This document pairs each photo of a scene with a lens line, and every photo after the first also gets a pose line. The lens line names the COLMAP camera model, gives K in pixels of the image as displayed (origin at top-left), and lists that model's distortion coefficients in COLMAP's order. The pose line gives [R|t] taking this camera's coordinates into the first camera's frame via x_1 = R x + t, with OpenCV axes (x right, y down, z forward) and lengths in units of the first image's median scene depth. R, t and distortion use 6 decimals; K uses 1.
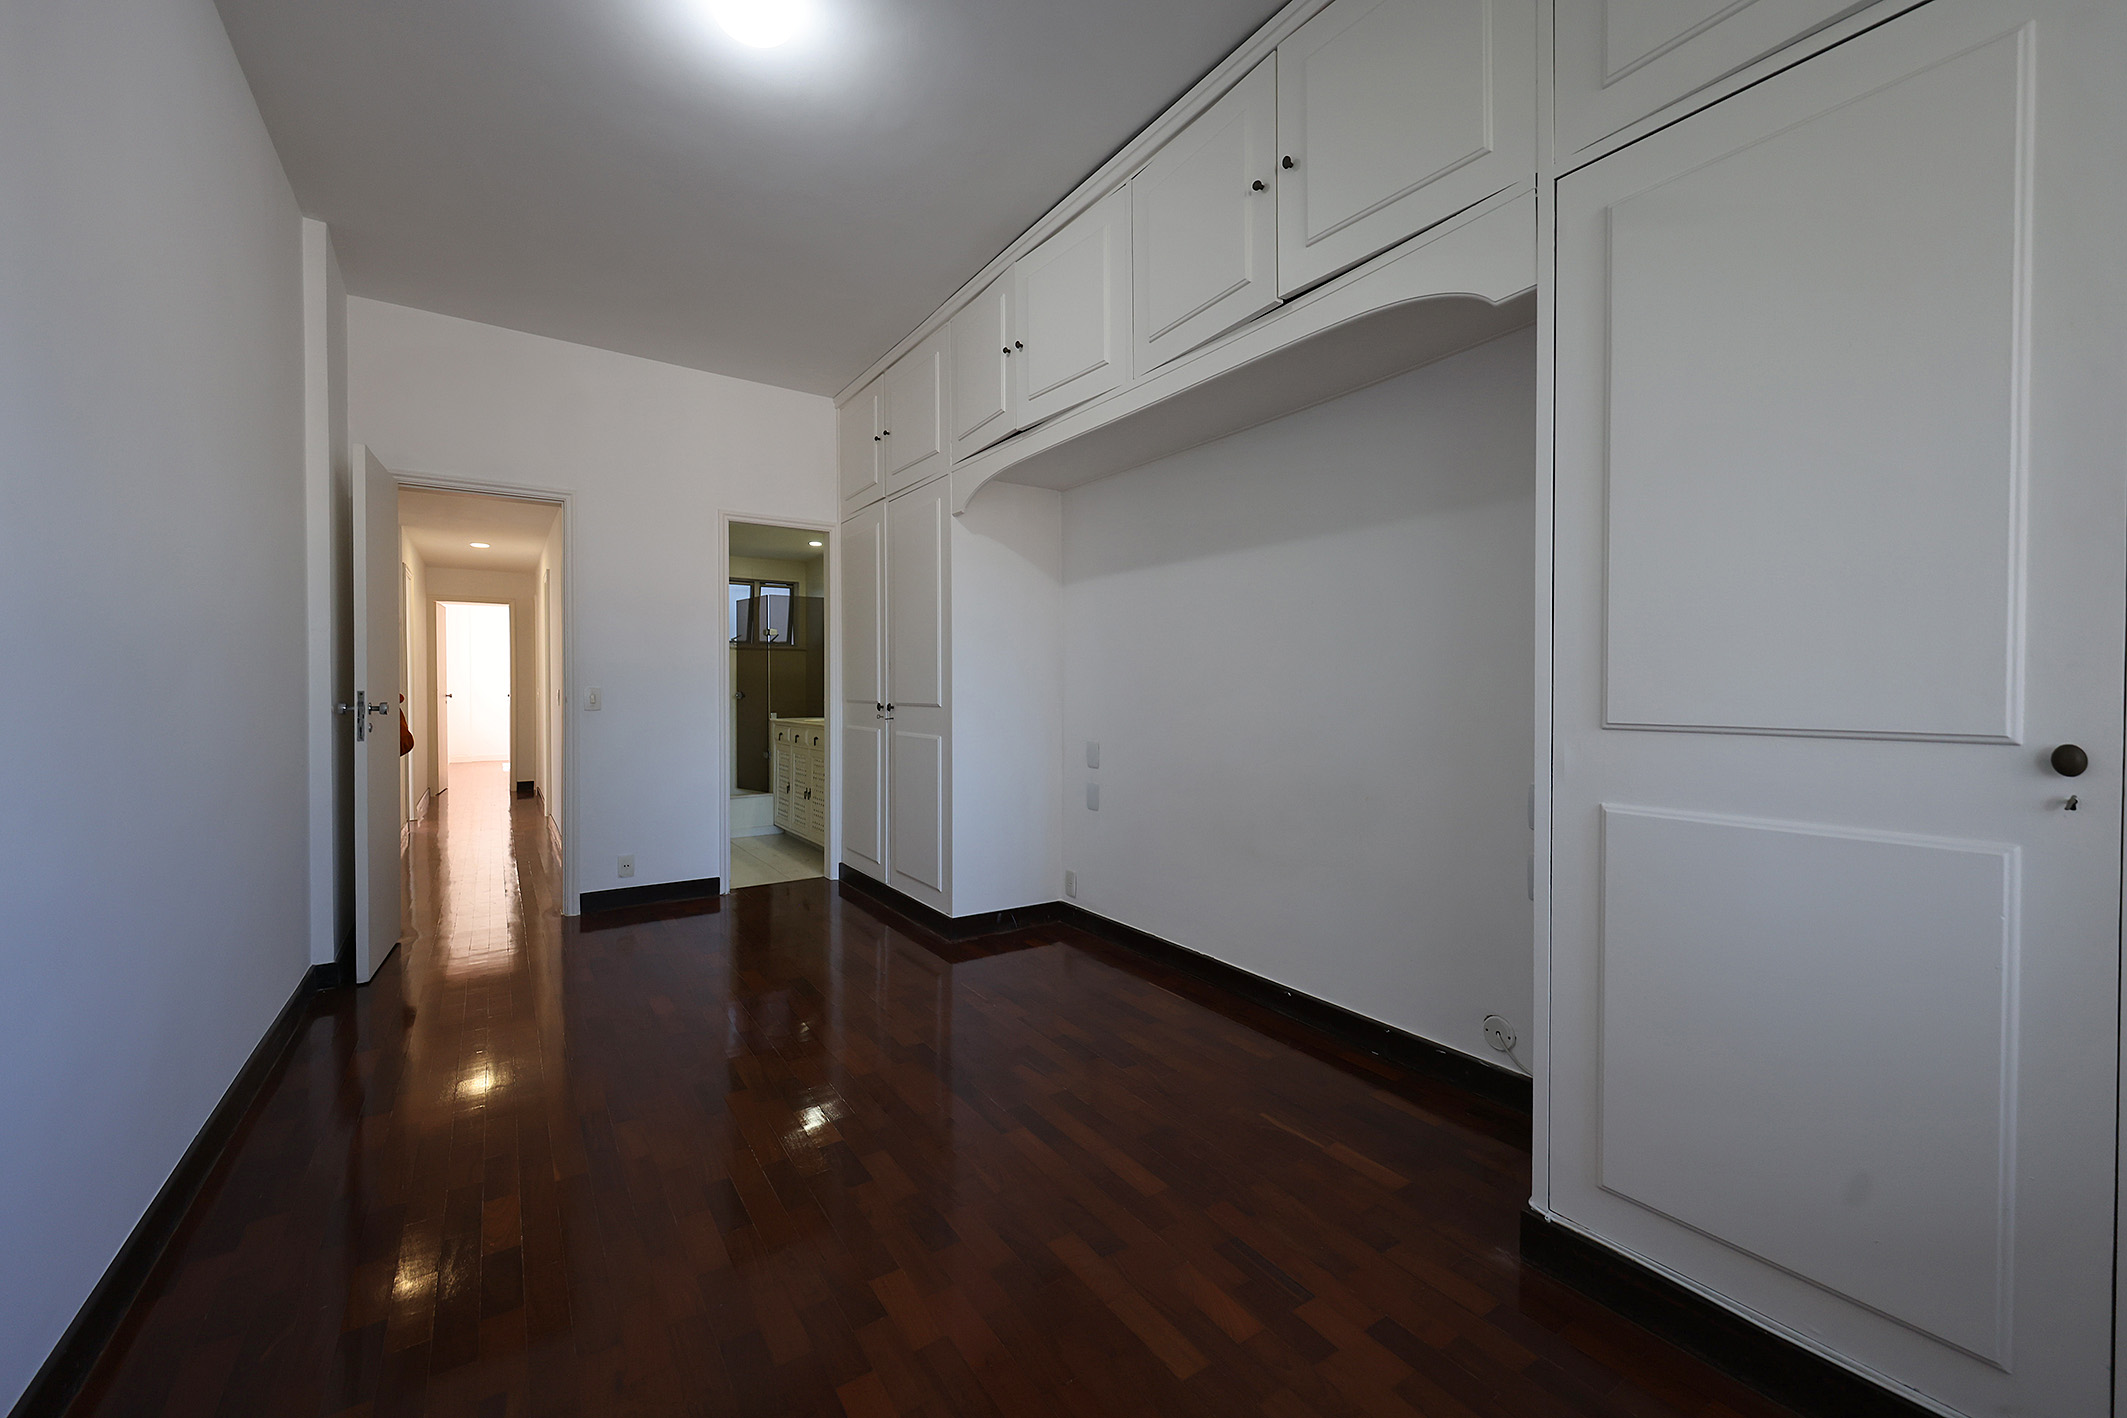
lens RADIAL K [[826.3, 0, 1068.3], [0, 826.3, 707.6], [0, 0, 1]] dist [-0.015301, -0.000088]
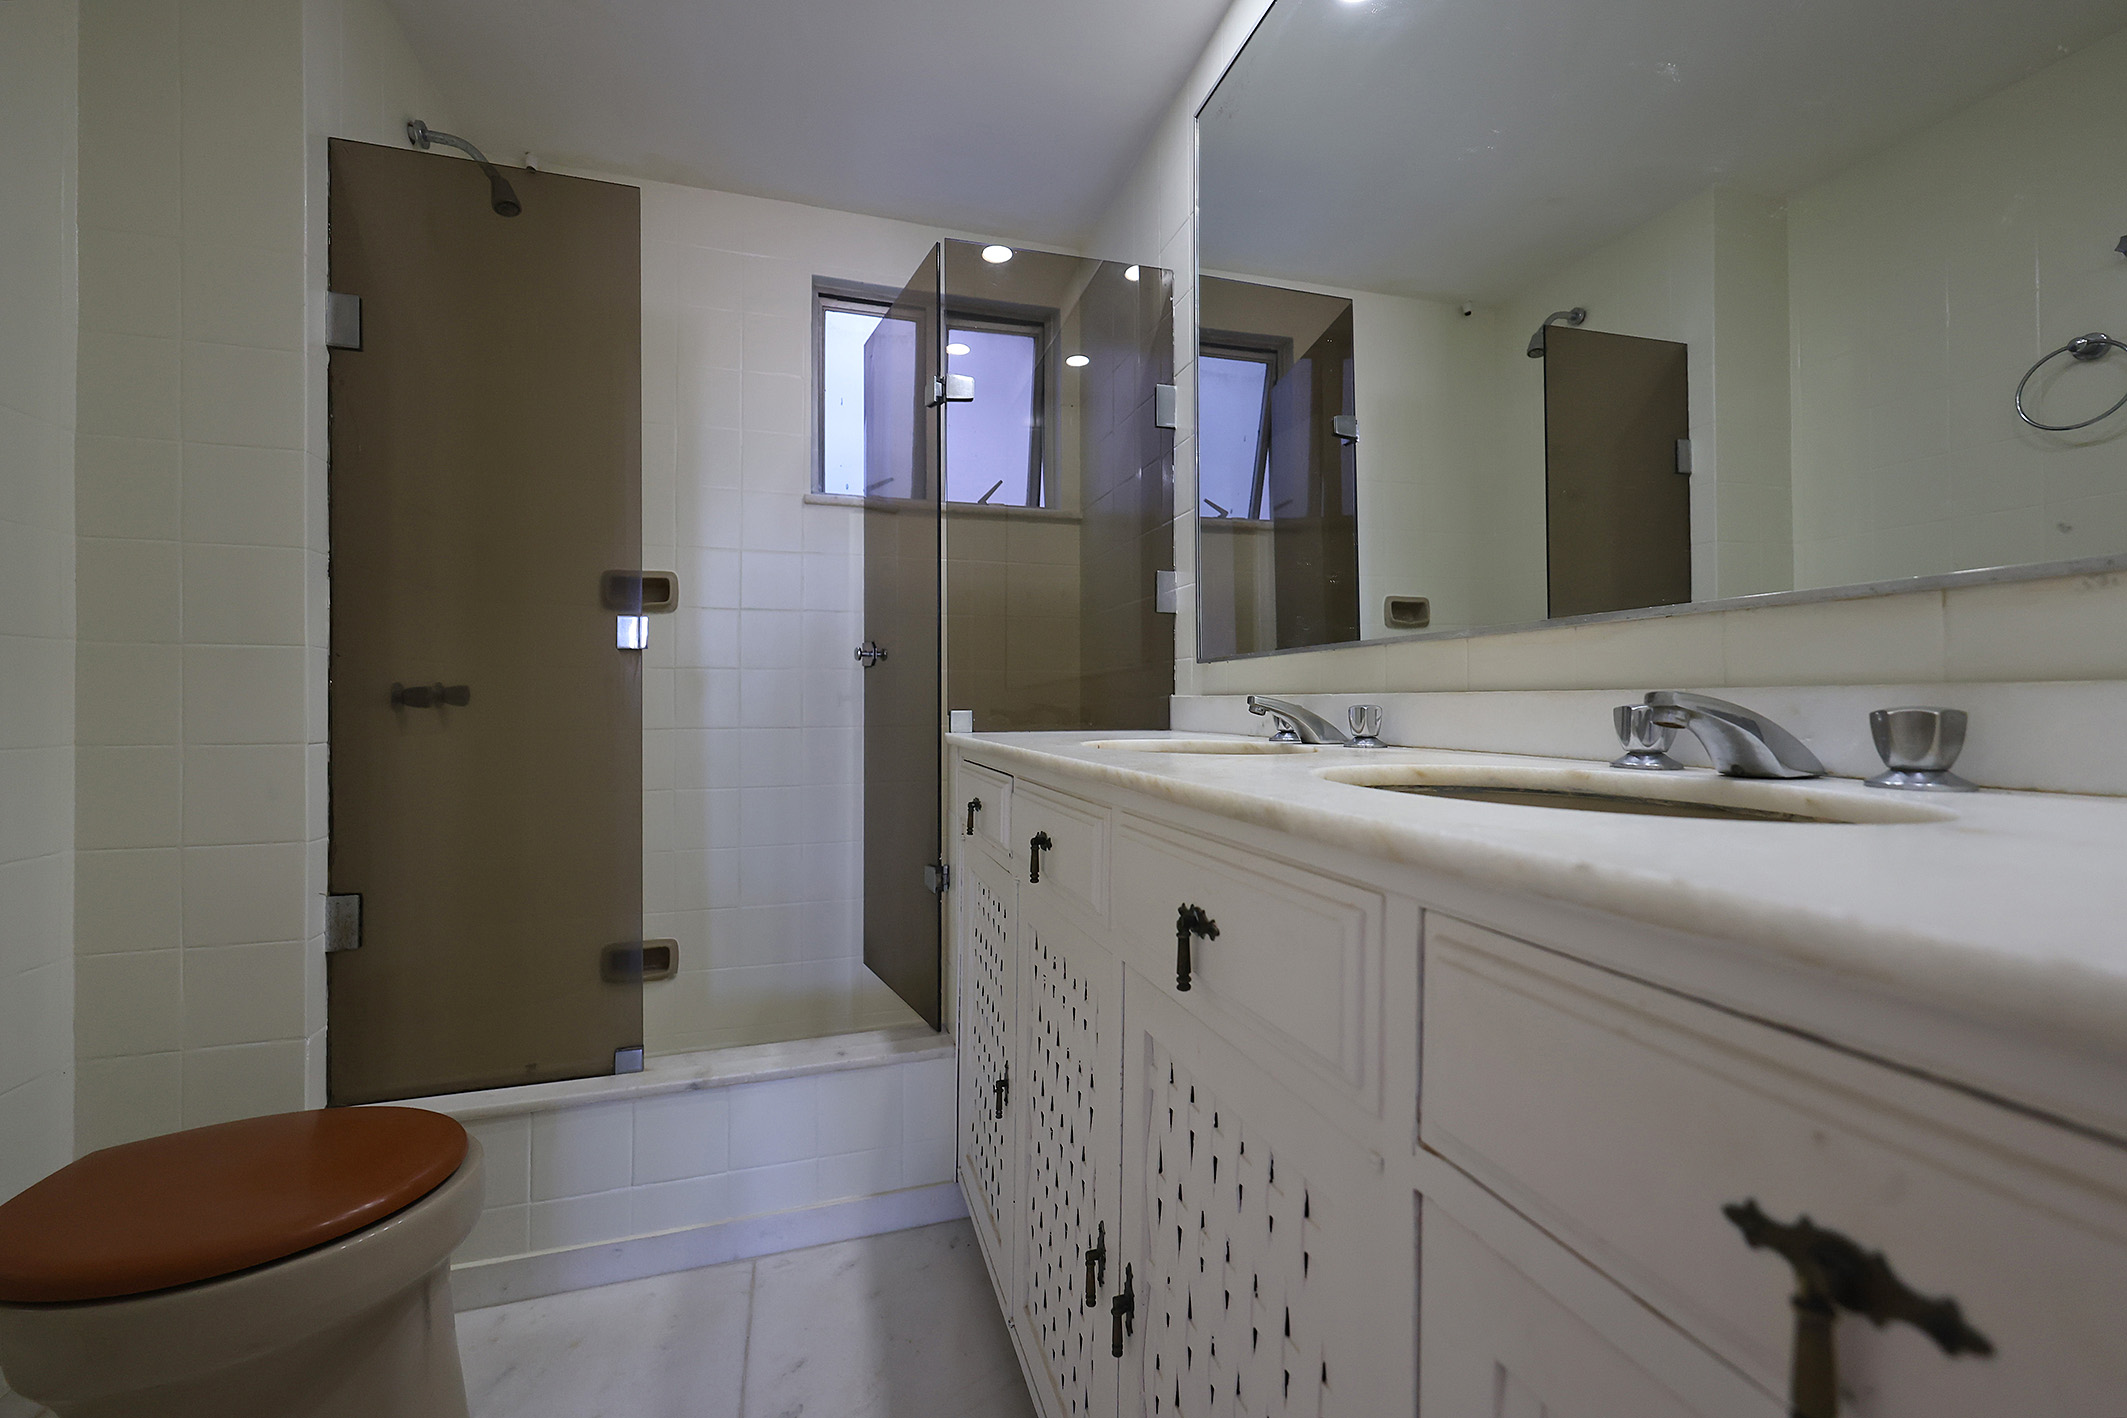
lens RADIAL K [[826.3, 0, 1065.7], [0, 826.3, 707.2], [0, 0, 1]] dist [-0.015301, -0.000088]
pose [[0.951558, 0.000855, -0.307469, -0.229879], [-0.005961, 0.999859, -0.015668, 0.006815], [0.307412, 0.016742, 0.951429, 0.707931]]
